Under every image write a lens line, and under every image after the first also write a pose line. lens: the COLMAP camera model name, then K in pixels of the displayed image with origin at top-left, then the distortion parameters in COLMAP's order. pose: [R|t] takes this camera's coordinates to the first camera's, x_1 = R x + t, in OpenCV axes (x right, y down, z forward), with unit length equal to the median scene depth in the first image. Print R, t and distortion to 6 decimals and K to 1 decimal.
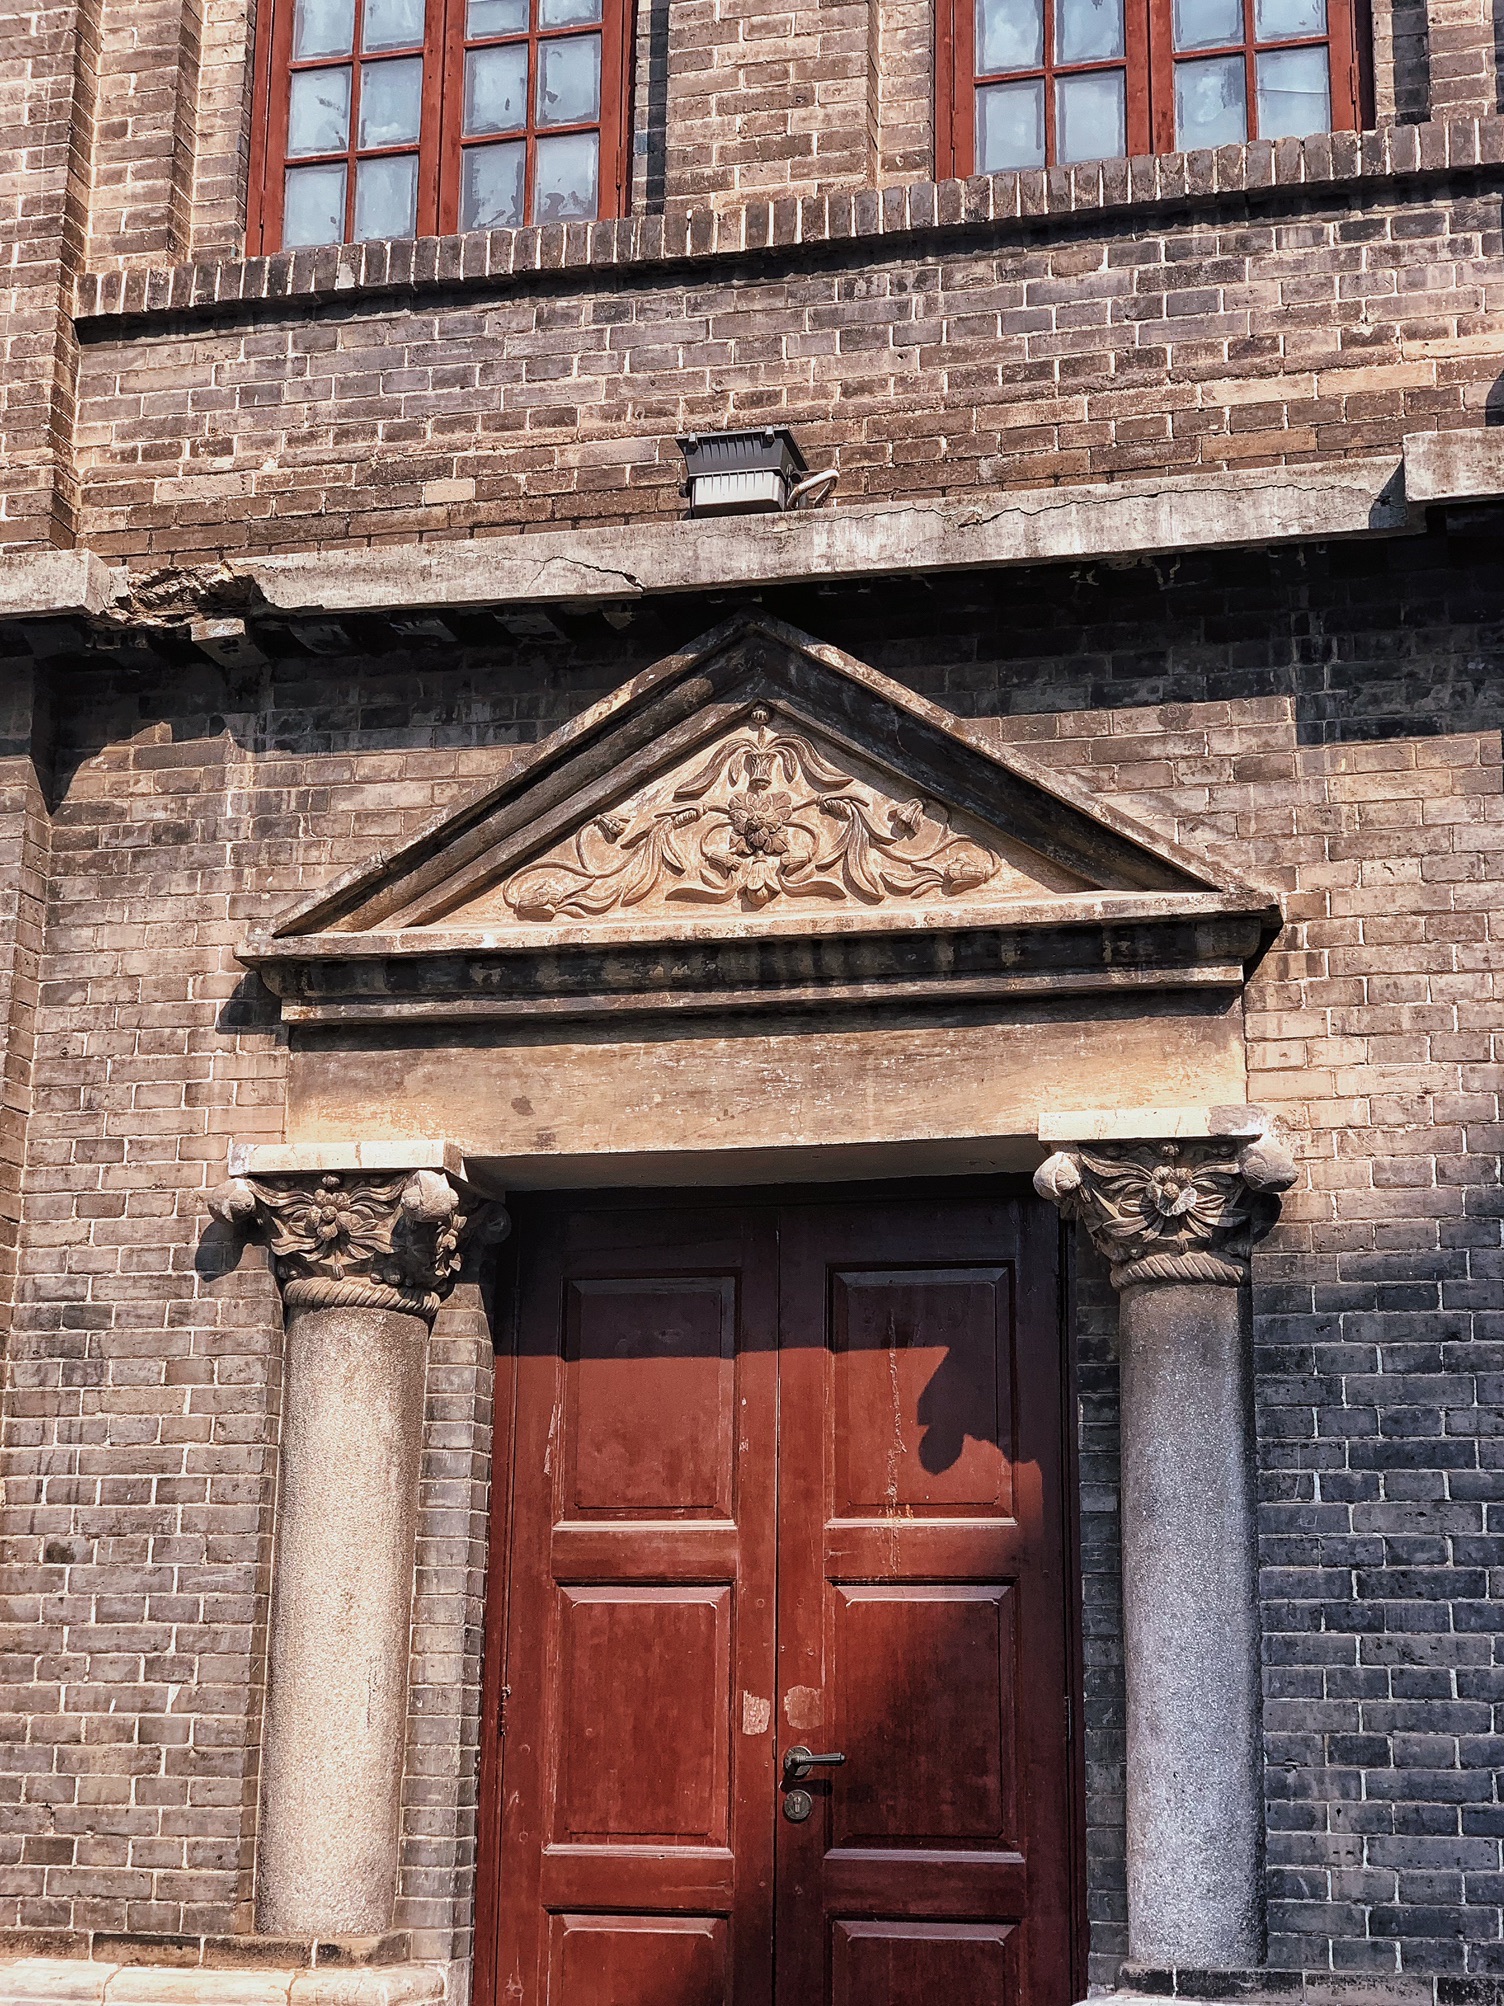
lens RADIAL K [[3025.7, 0, 752.2], [0, 3025.7, 1001.7], [0, 0, 1]] dist [-0.027515, 0.000000]
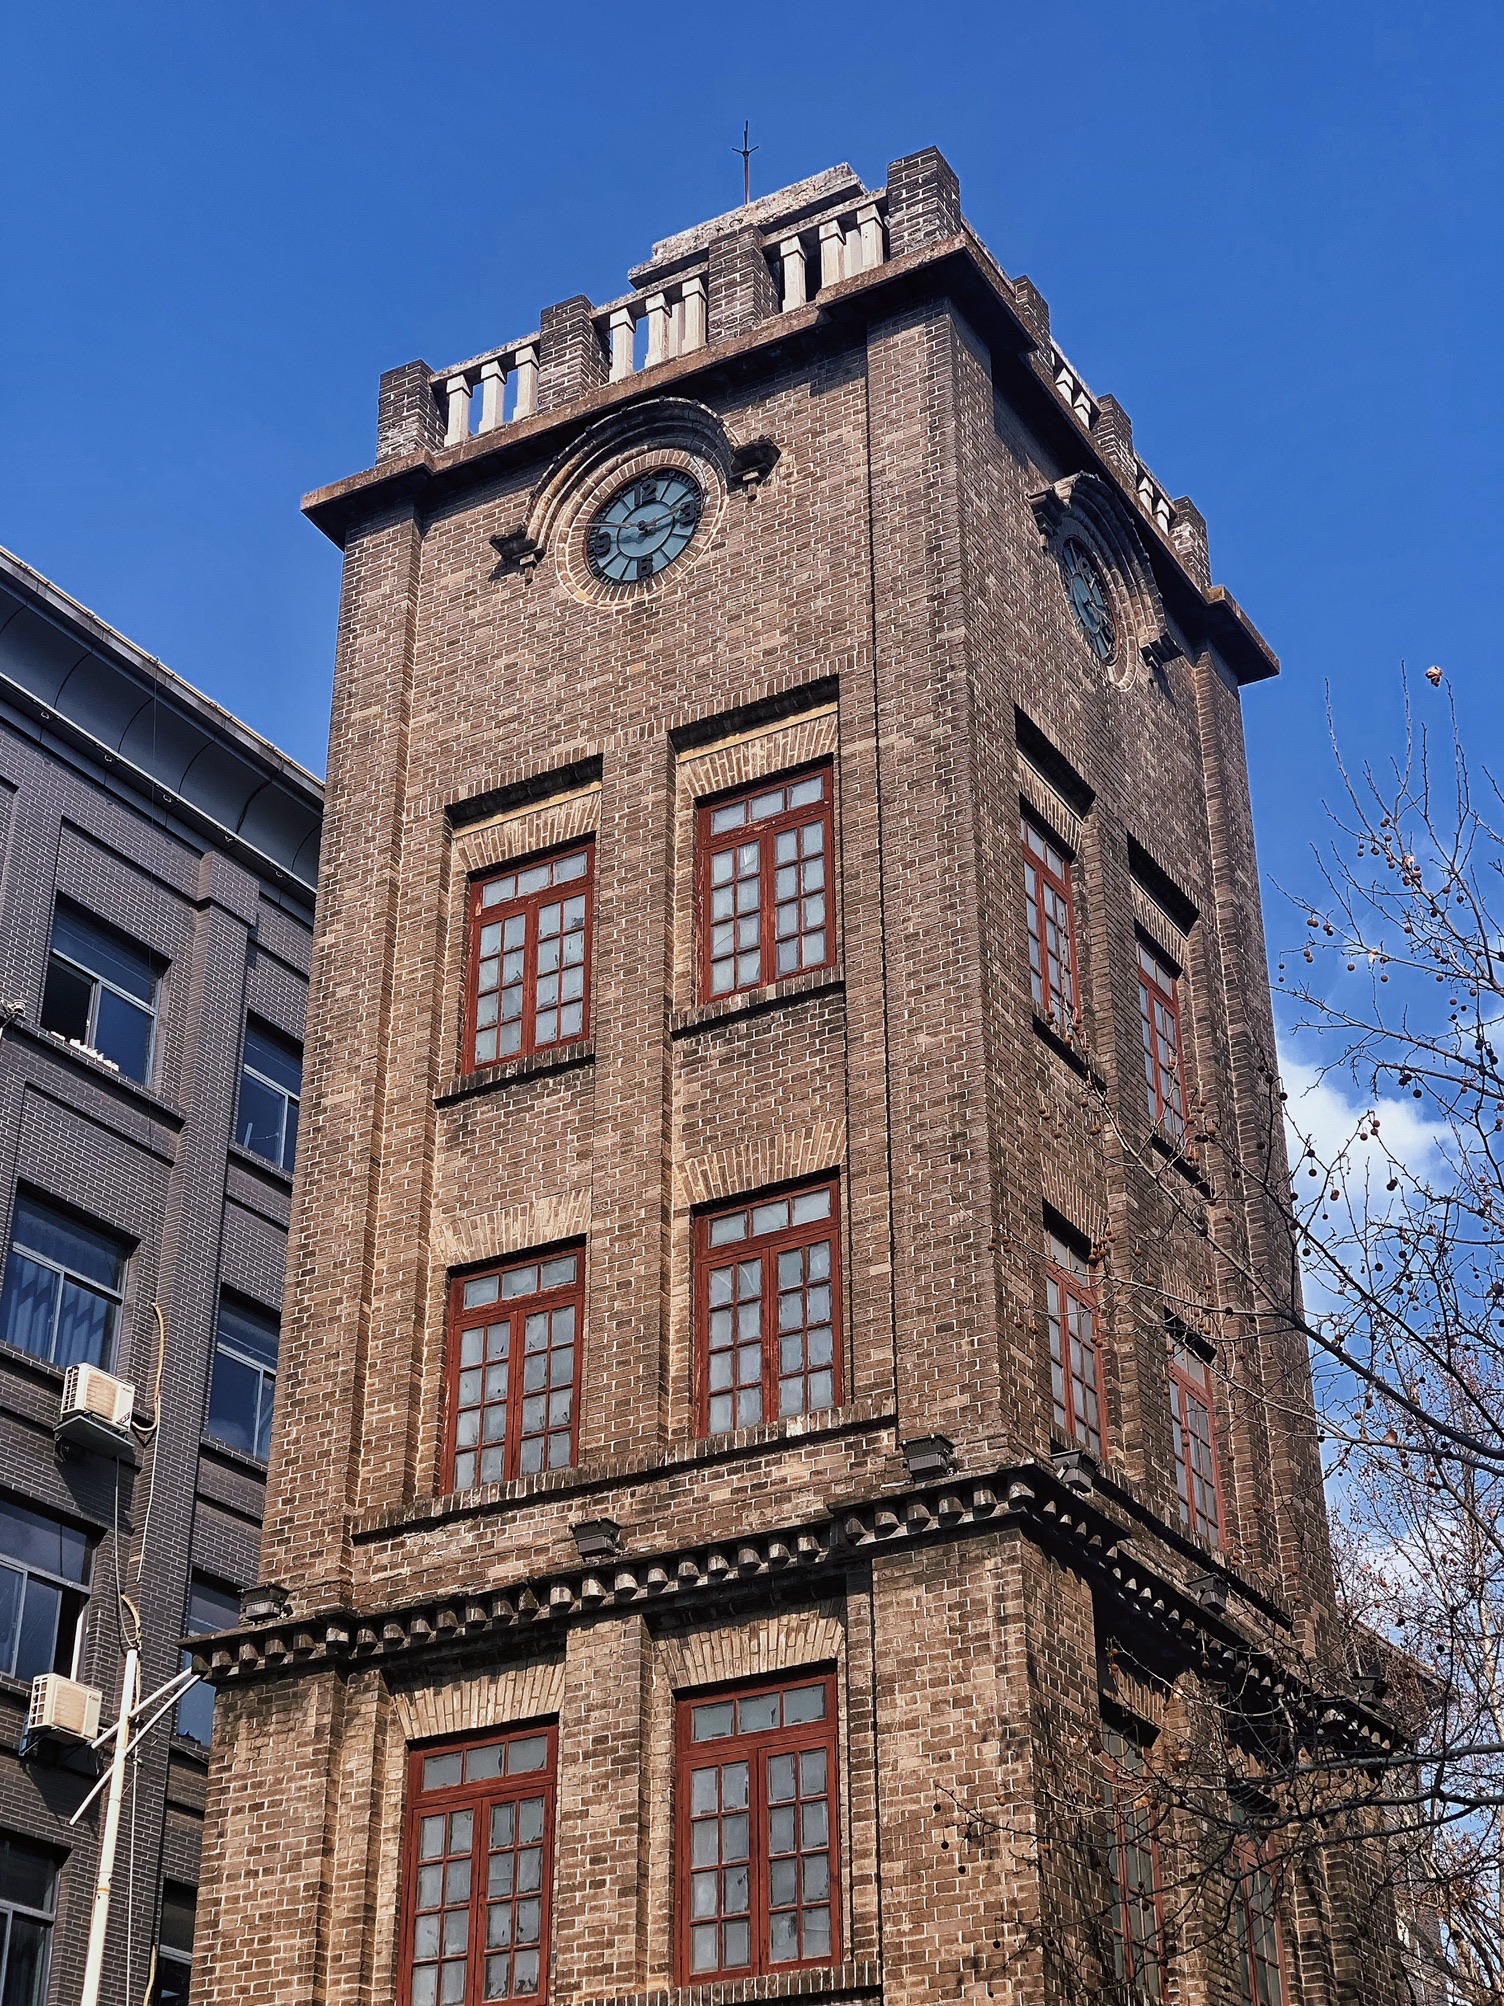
lens RADIAL K [[3025.7, 0, 752.8], [0, 3025.7, 1002.8], [0, 0, 1]] dist [-0.027515, 0.000000]
pose [[0.956941, -0.154230, -0.245920, 0.726890], [0.077887, 0.952533, -0.294305, -0.284025], [0.279638, 0.262478, 0.923530, -1.124498]]
